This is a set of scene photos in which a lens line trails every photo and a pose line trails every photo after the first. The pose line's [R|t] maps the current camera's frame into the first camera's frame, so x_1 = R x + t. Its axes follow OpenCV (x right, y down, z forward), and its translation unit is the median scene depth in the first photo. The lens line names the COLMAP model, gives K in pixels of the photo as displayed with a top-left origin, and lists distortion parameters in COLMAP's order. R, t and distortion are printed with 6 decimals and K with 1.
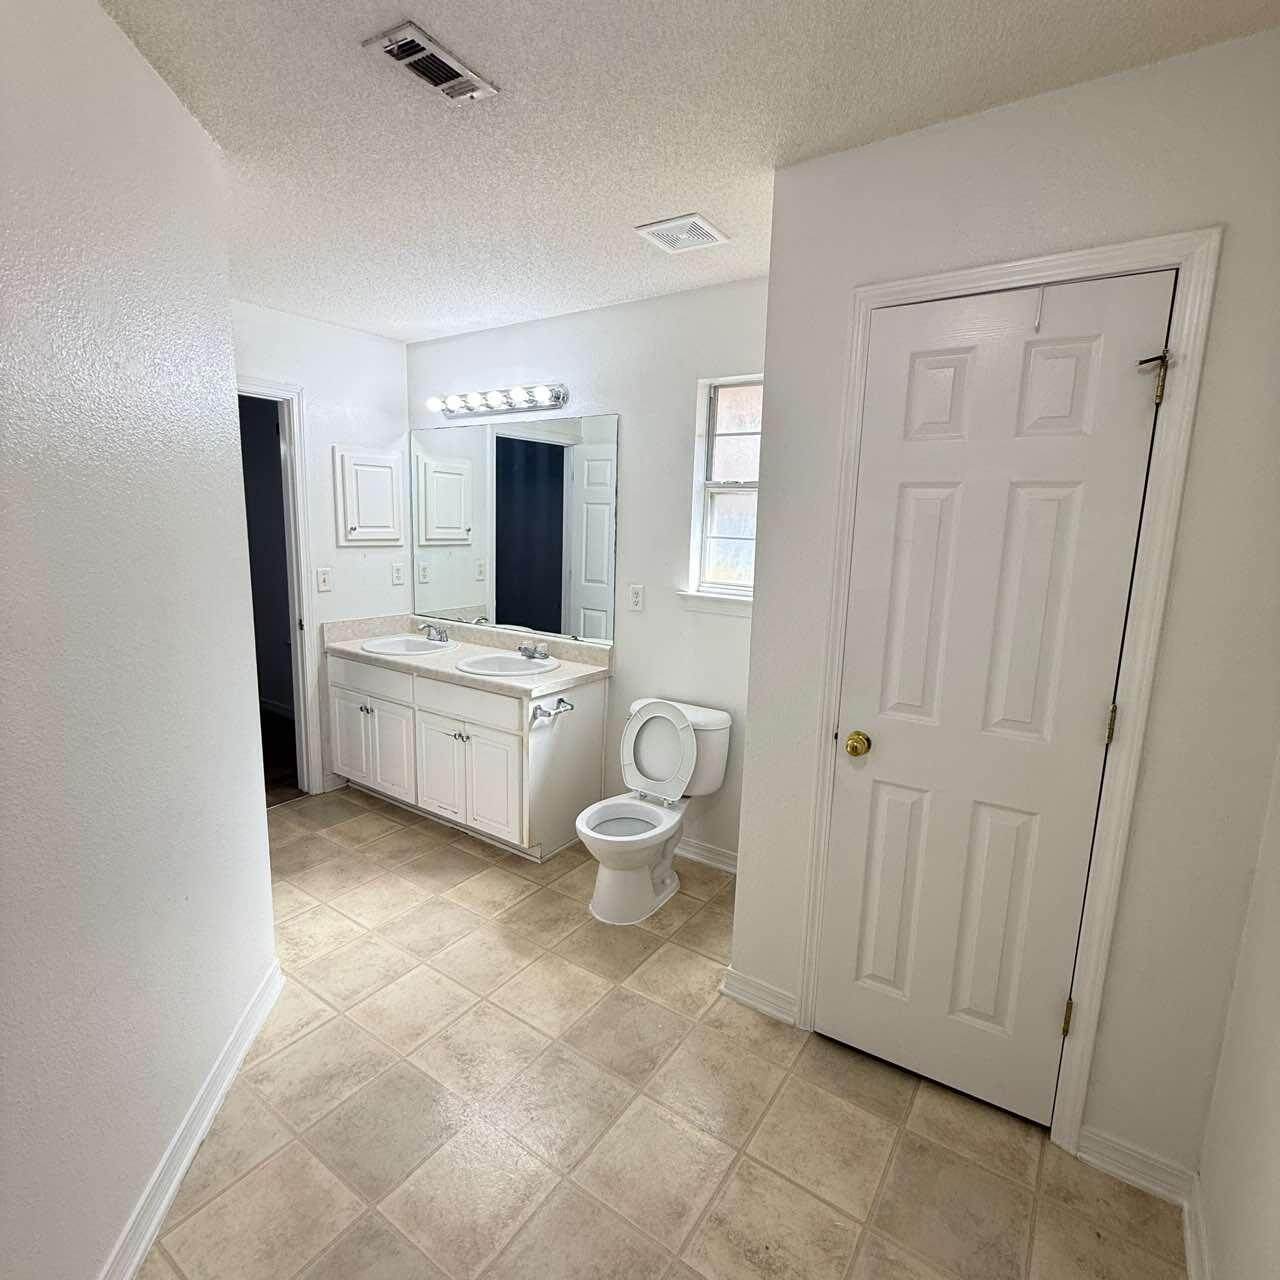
lens RADIAL K [[680.5, 0, 640.0], [0, 680.5, 640.0], [0, 0, 1]] dist [-0.001686, -0.000013]
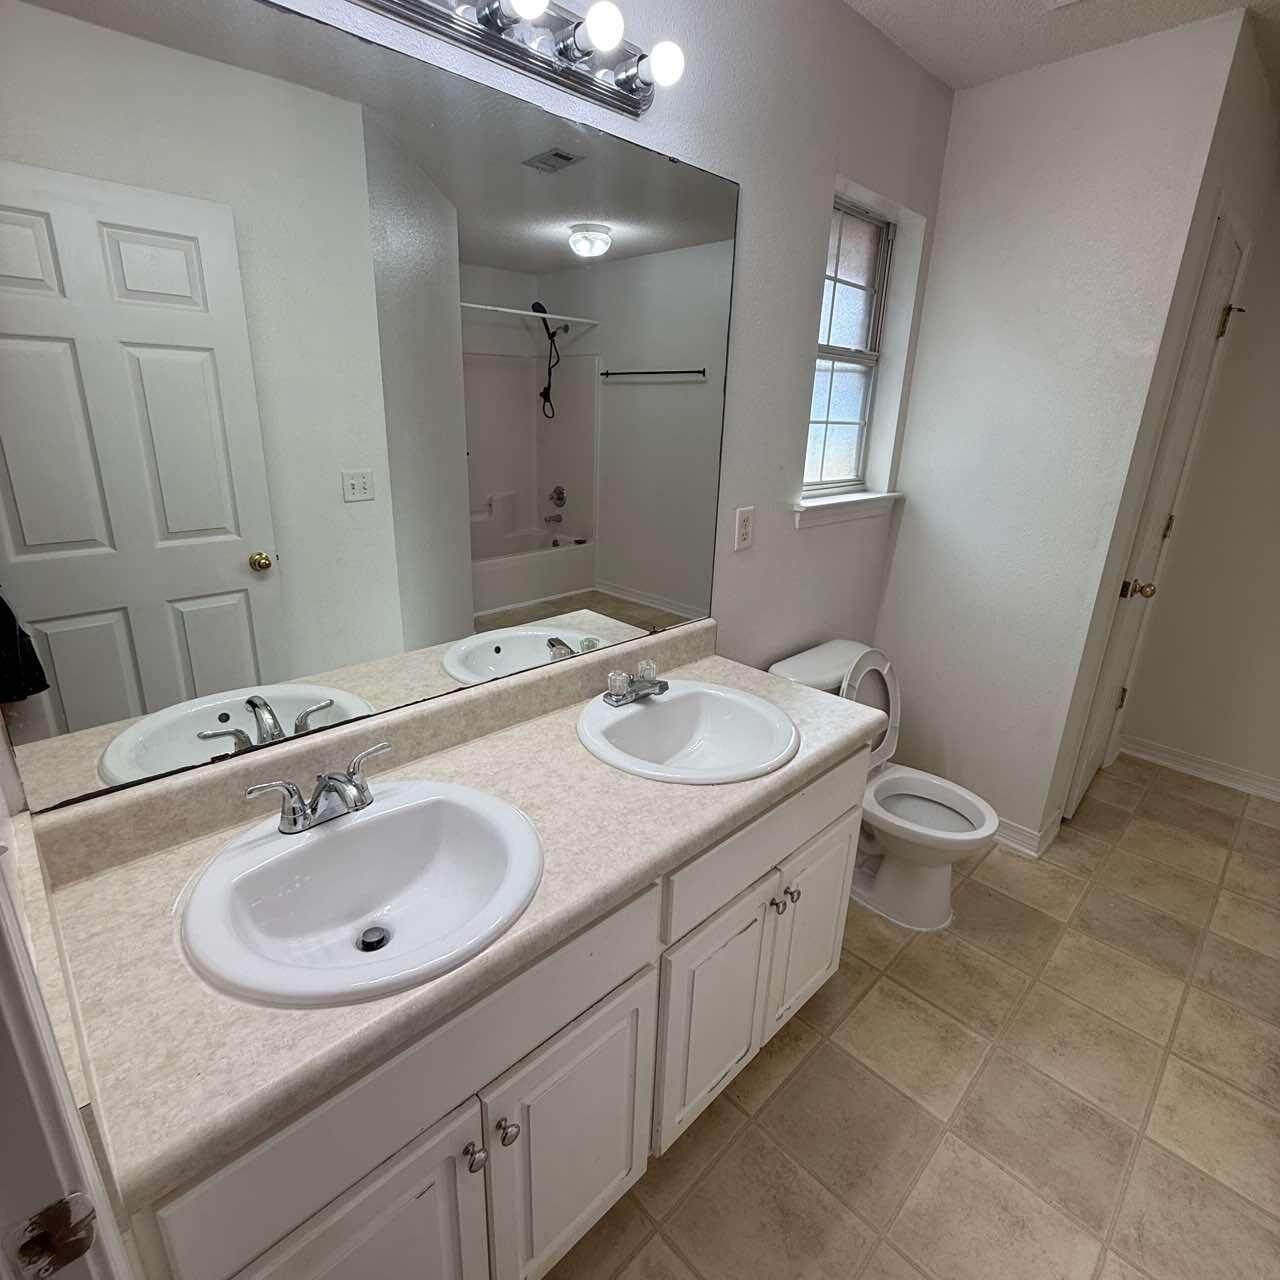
lens RADIAL K [[670.2, 0, 640.0], [0, 670.2, 640.0], [0, 0, 1]] dist [-0.002929, -0.000911]
pose [[0.195477, -0.347107, 0.917227, -0.730166], [0.138462, 0.935669, 0.324578, -0.209707], [-0.970885, 0.063554, 0.230963, 1.129894]]
